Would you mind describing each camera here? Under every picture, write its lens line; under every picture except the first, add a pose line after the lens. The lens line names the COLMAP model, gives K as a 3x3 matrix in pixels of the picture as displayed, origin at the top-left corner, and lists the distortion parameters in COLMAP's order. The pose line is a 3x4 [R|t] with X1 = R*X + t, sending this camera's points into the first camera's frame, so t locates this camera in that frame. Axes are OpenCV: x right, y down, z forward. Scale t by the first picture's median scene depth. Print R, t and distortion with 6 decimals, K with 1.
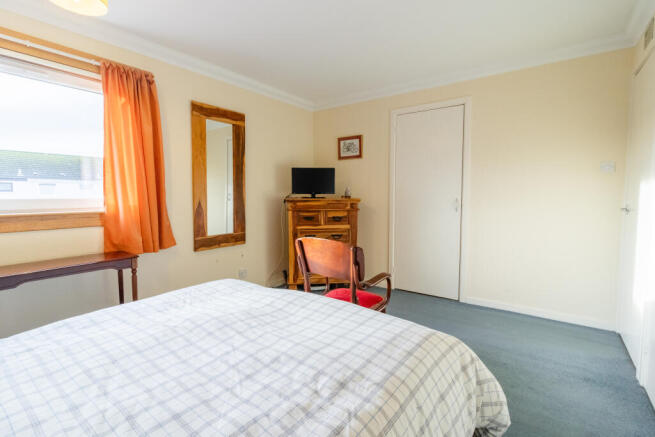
lens RADIAL K [[308.9, 0, 322.6], [0, 308.9, 215.0], [0, 0, 1]] dist [-0.000201, 0.000098]
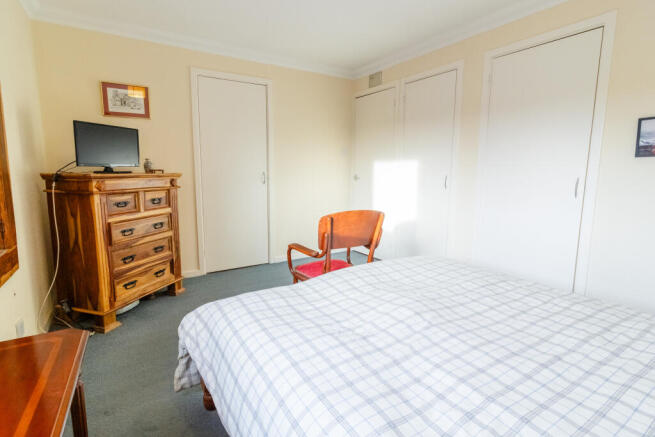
lens RADIAL K [[308.9, 0, 322.6], [0, 308.9, 215.0], [0, 0, 1]] dist [-0.000201, 0.000098]
pose [[0.376283, -0.130079, 0.917328, -0.455639], [0.062941, 0.991397, 0.114764, -0.013639], [-0.924364, 0.014554, 0.381234, 0.345329]]
